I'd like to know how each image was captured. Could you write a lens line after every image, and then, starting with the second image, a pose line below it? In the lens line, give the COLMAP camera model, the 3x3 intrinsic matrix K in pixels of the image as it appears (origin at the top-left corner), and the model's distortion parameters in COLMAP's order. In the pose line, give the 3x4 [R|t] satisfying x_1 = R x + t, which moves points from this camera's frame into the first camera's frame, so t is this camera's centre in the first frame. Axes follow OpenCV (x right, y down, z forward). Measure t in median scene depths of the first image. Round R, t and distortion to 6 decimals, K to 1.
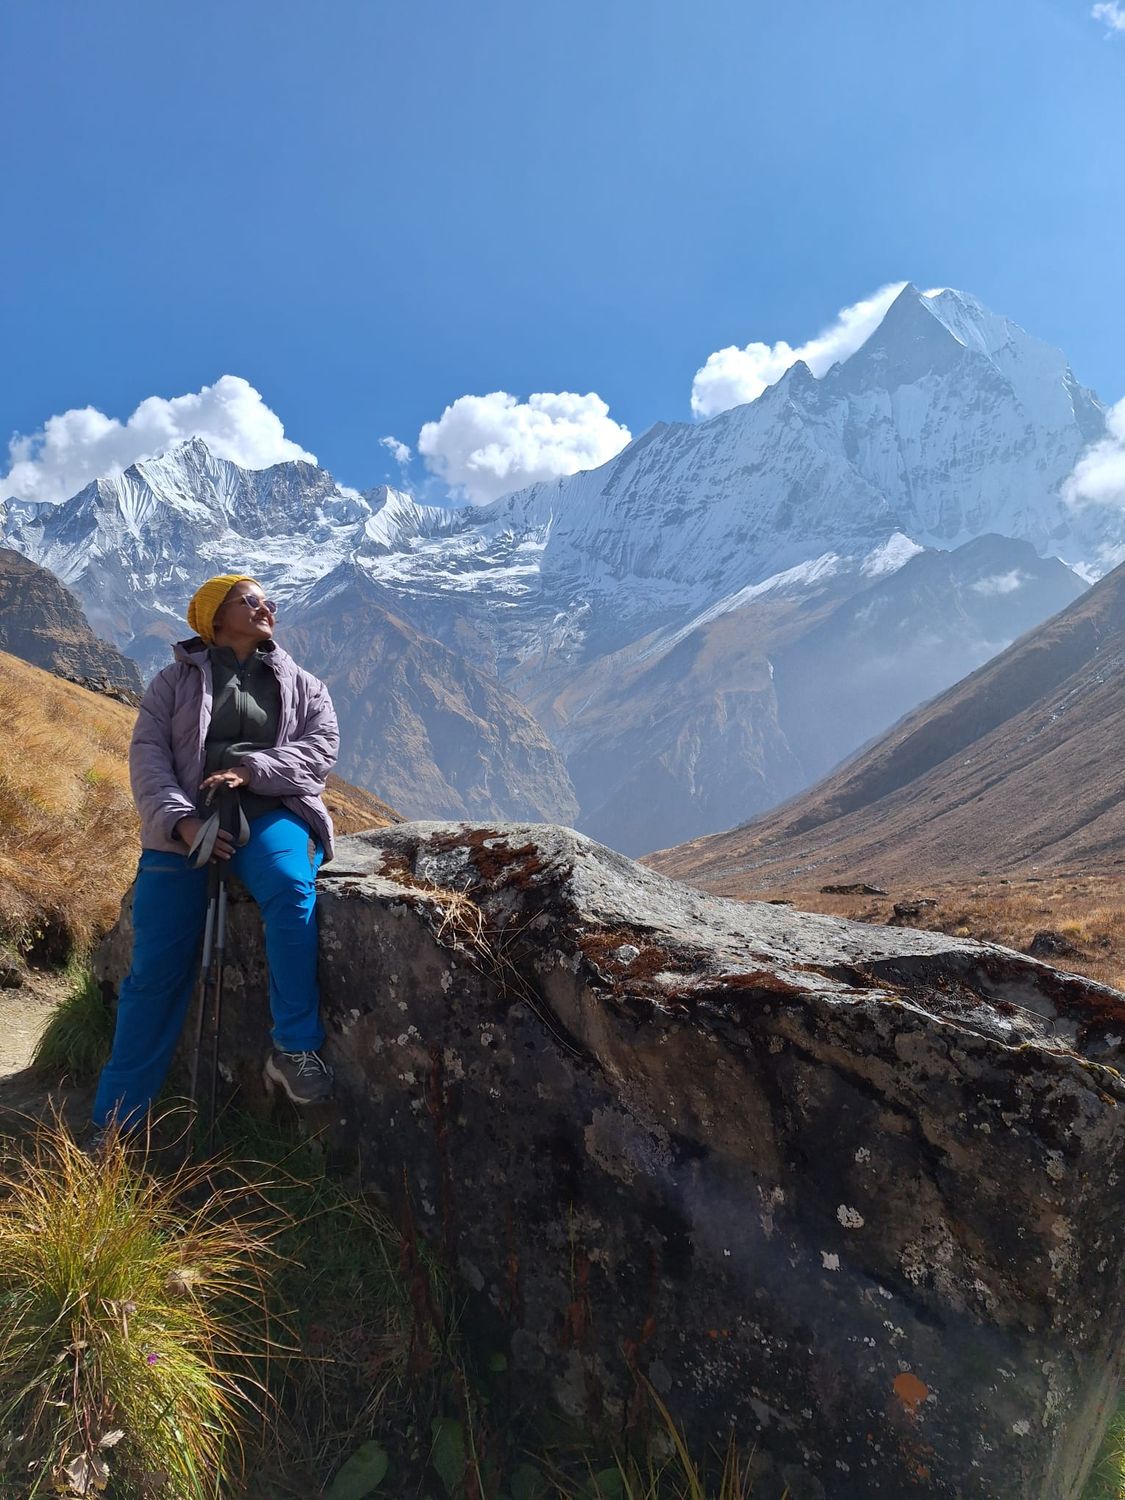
lens RADIAL K [[1518.7, 0, 562.5], [0, 1518.7, 750.0], [0, 0, 1]] dist [0.002743, -0.007617]
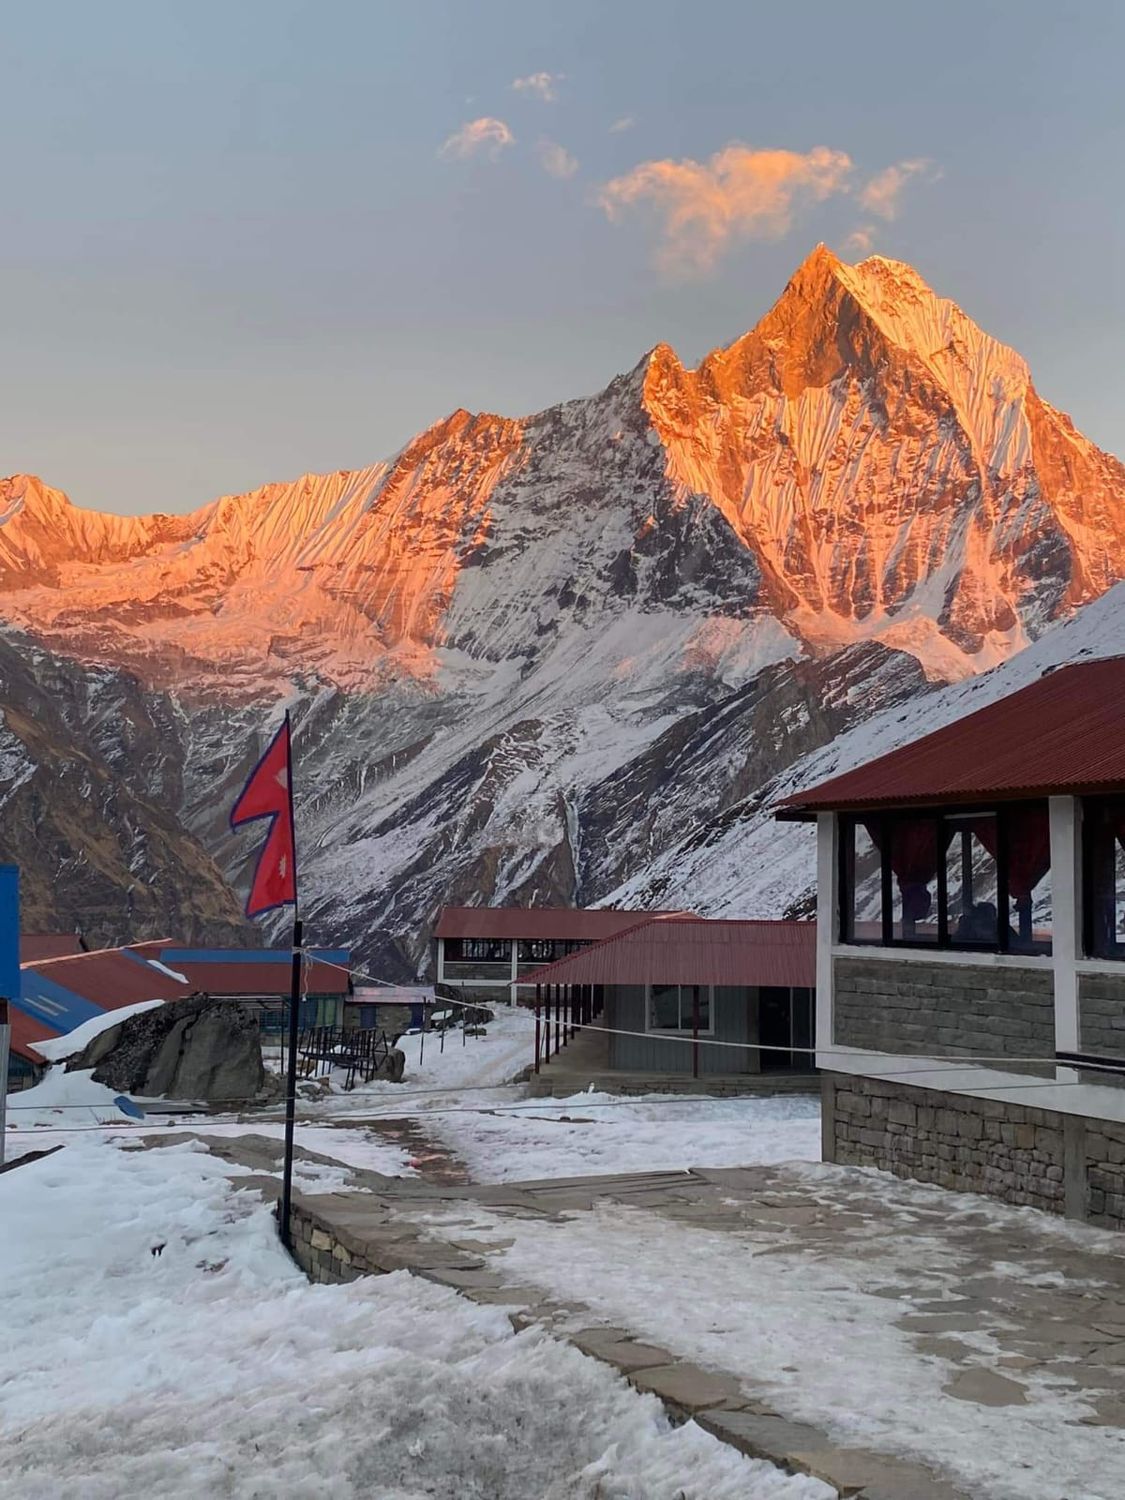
lens RADIAL K [[1834.8, 0, 555.2], [0, 1834.8, 740.5], [0, 0, 1]] dist [0.241027, -0.805443]
pose [[0.983527, 0.042981, 0.175577, -0.031834], [-0.022315, 0.992760, -0.118023, 0.021533], [-0.179378, 0.112160, 0.977366, 0.231130]]
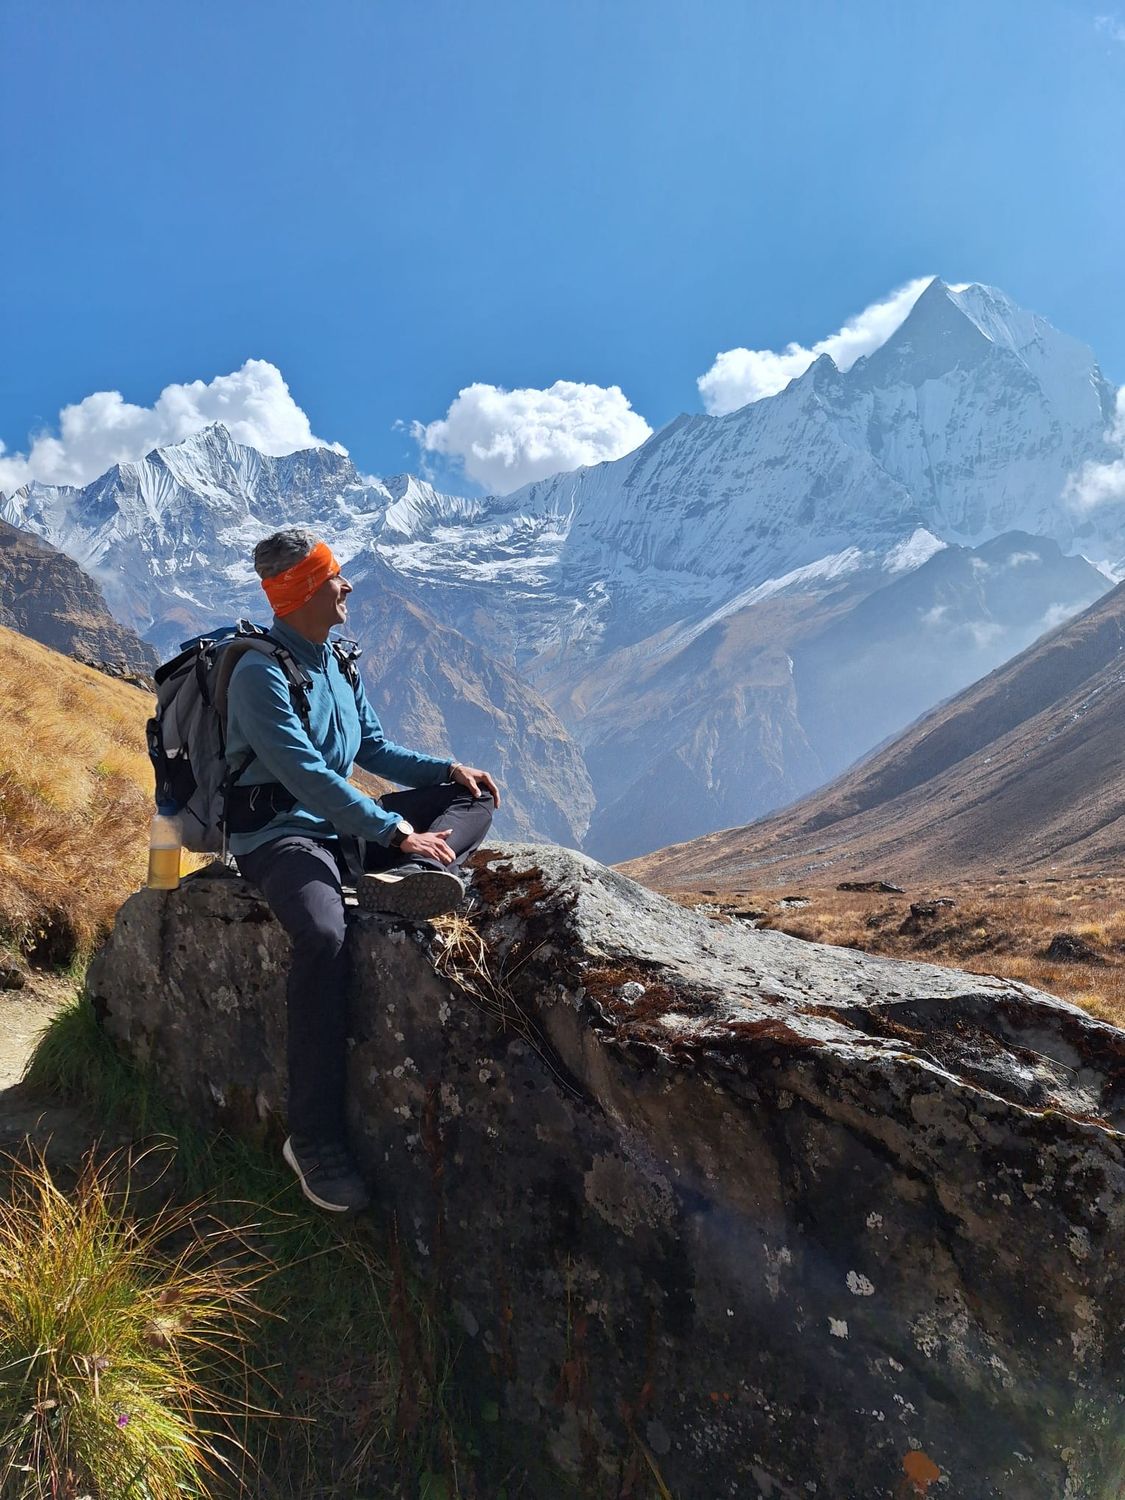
lens RADIAL K [[1518.7, 0, 562.5], [0, 1518.7, 750.0], [0, 0, 1]] dist [0.002743, -0.007617]
pose [[0.999805, 0.015668, -0.012044, 0.000630], [-0.015582, 0.999853, 0.007202, -0.001949], [0.012155, -0.007012, 0.999902, 0.003325]]
